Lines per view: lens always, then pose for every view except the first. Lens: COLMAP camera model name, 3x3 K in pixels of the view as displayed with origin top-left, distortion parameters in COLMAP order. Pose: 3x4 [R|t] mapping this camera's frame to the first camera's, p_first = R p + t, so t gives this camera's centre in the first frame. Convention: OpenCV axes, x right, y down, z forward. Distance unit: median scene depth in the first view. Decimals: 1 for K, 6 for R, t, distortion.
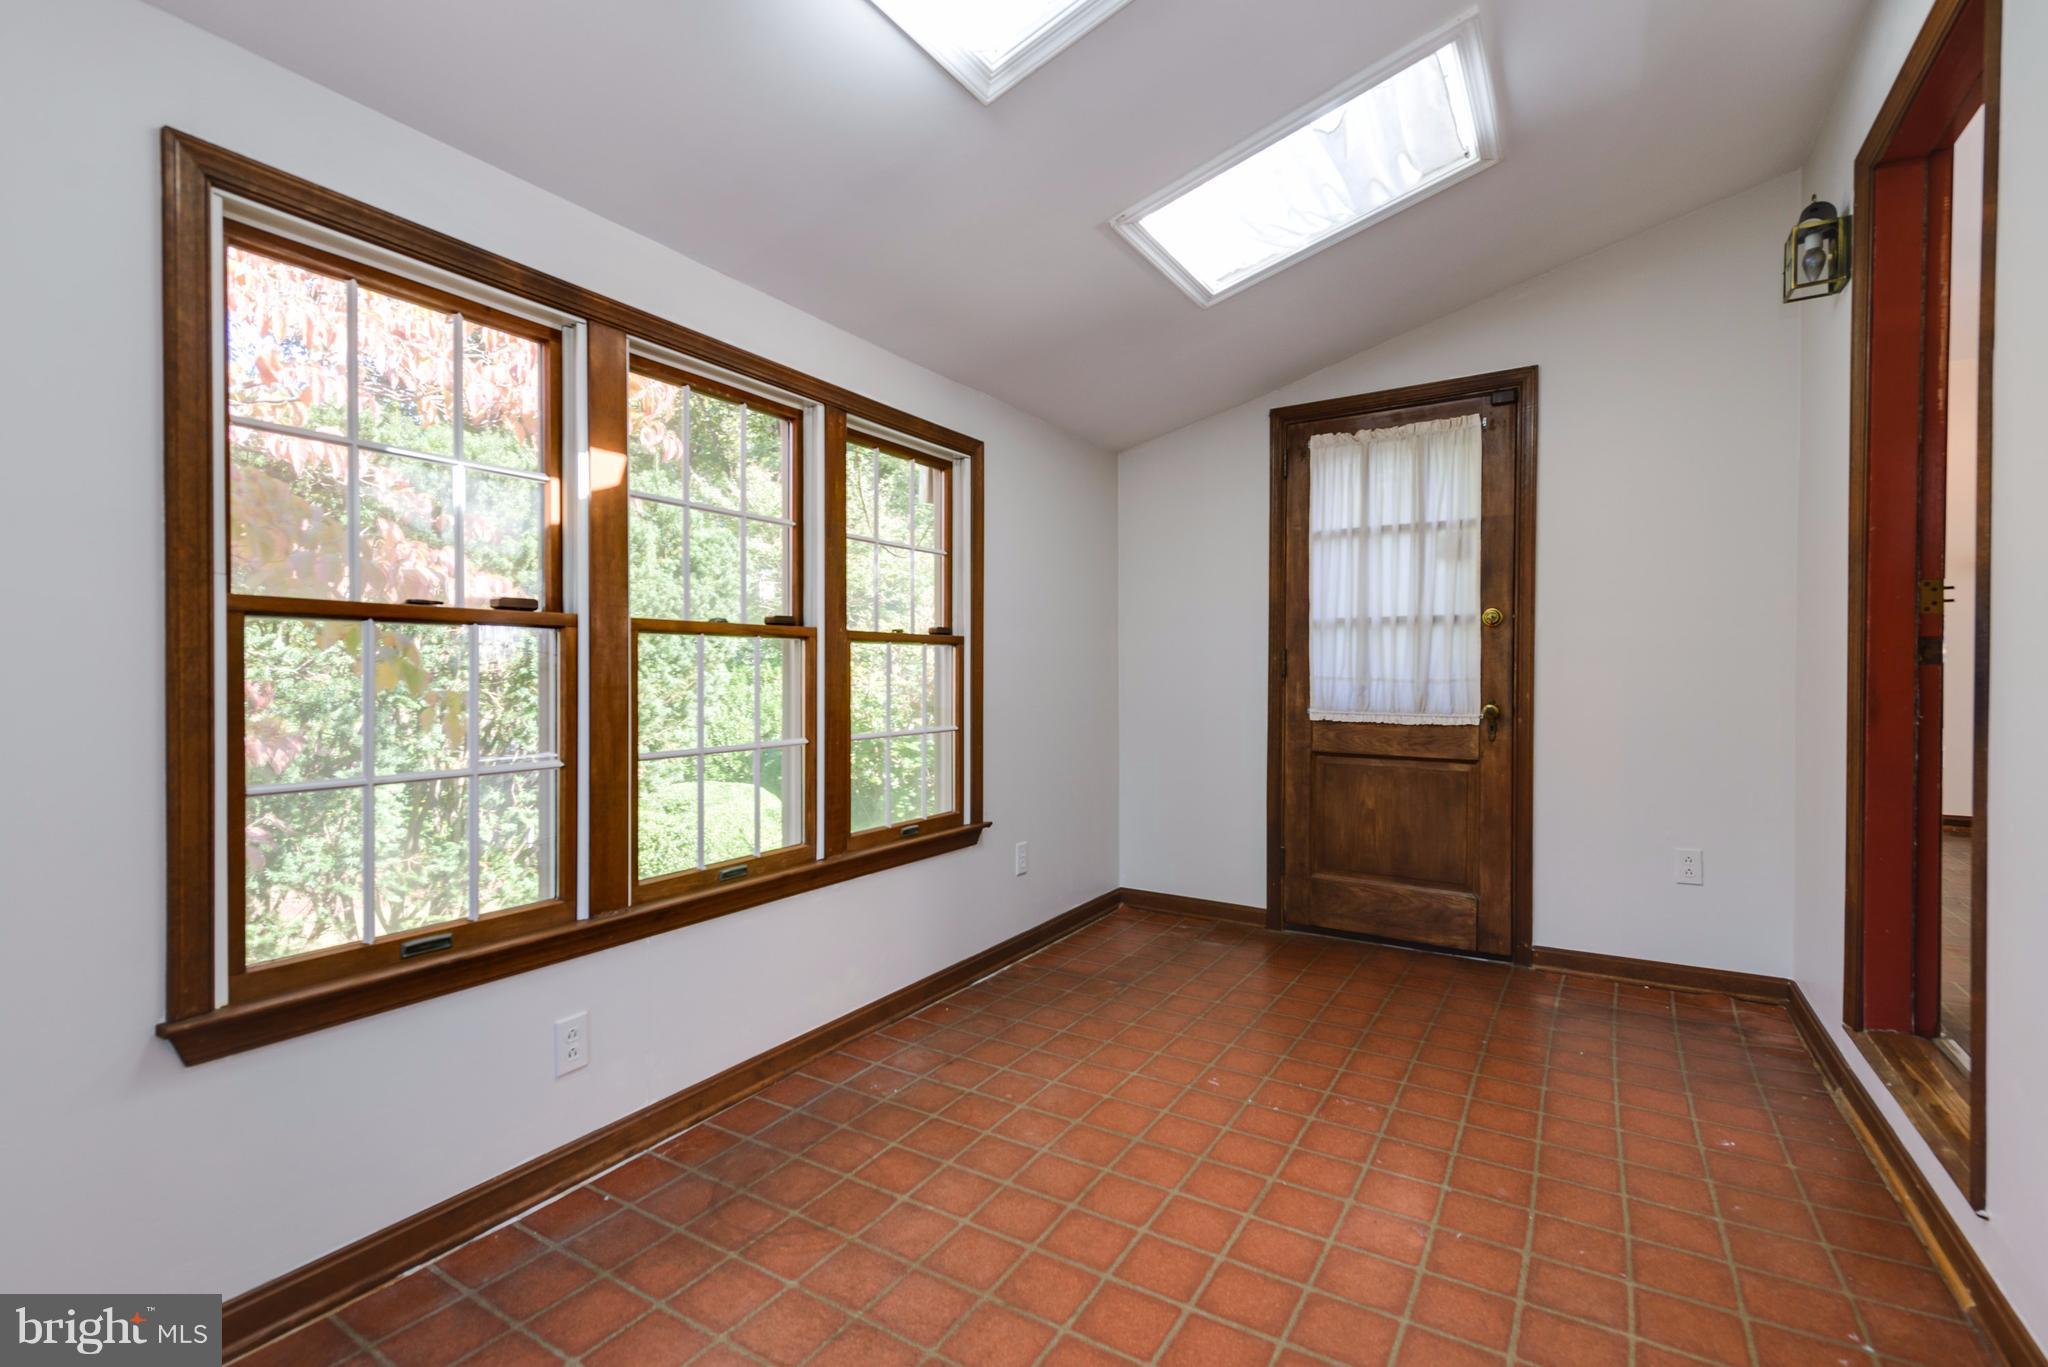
lens RADIAL K [[947.7, 0, 1007.1], [0, 947.7, 680.4], [0, 0, 1]] dist [0.023016, -0.004565]
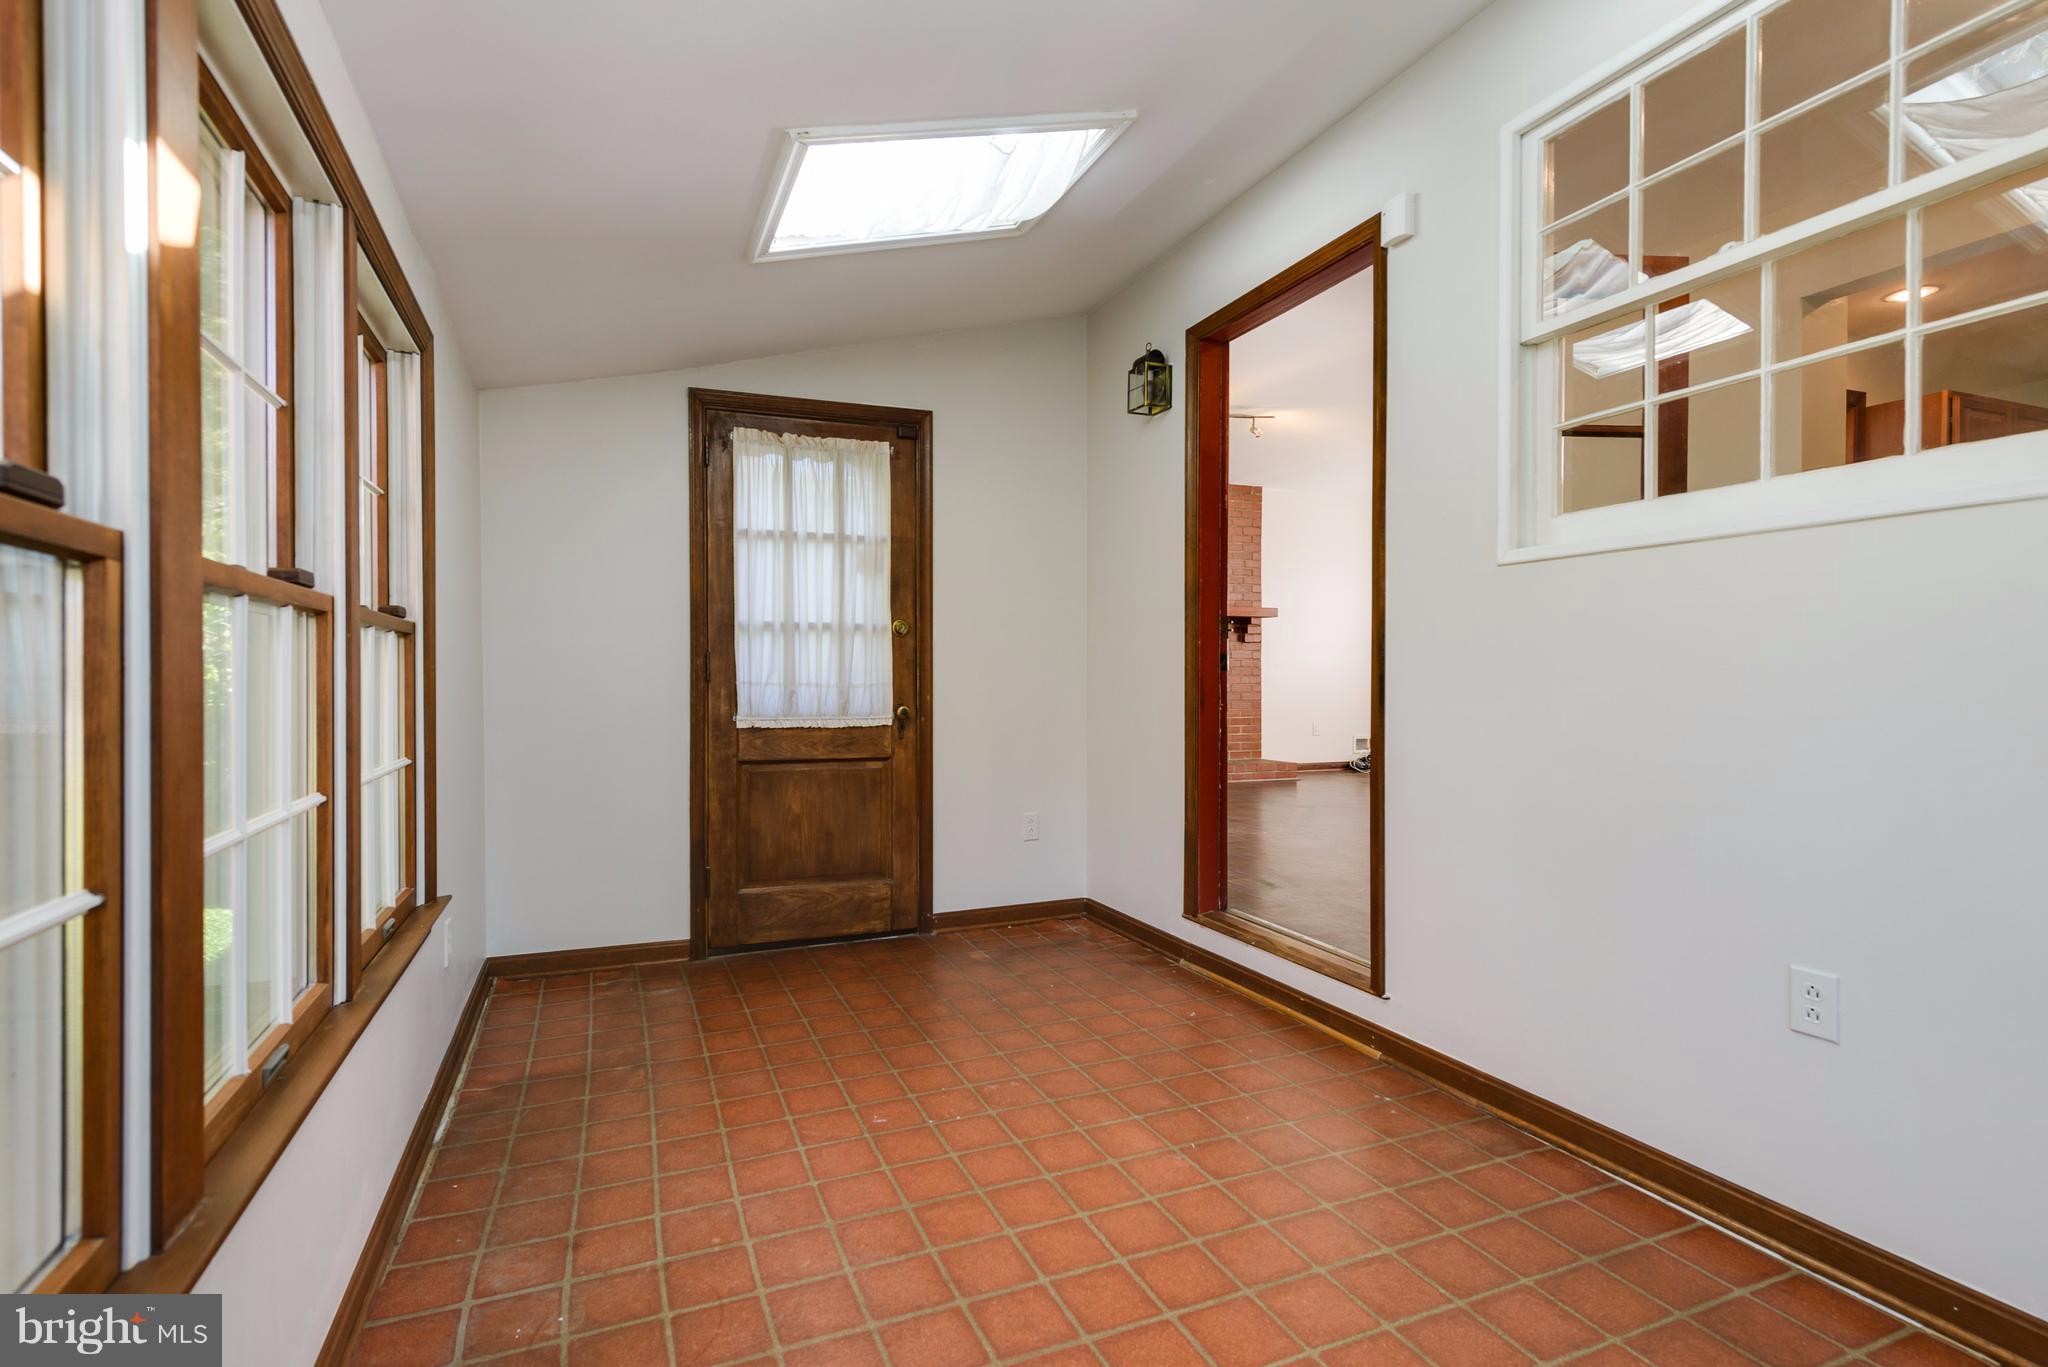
lens RADIAL K [[947.7, 0, 1013.6], [0, 947.7, 690.3], [0, 0, 1]] dist [0.023016, -0.004565]
pose [[0.582045, -0.011185, 0.813079, -0.312692], [0.009138, 0.999932, 0.007214, -0.000008], [-0.813105, 0.003231, 0.582108, 0.245643]]
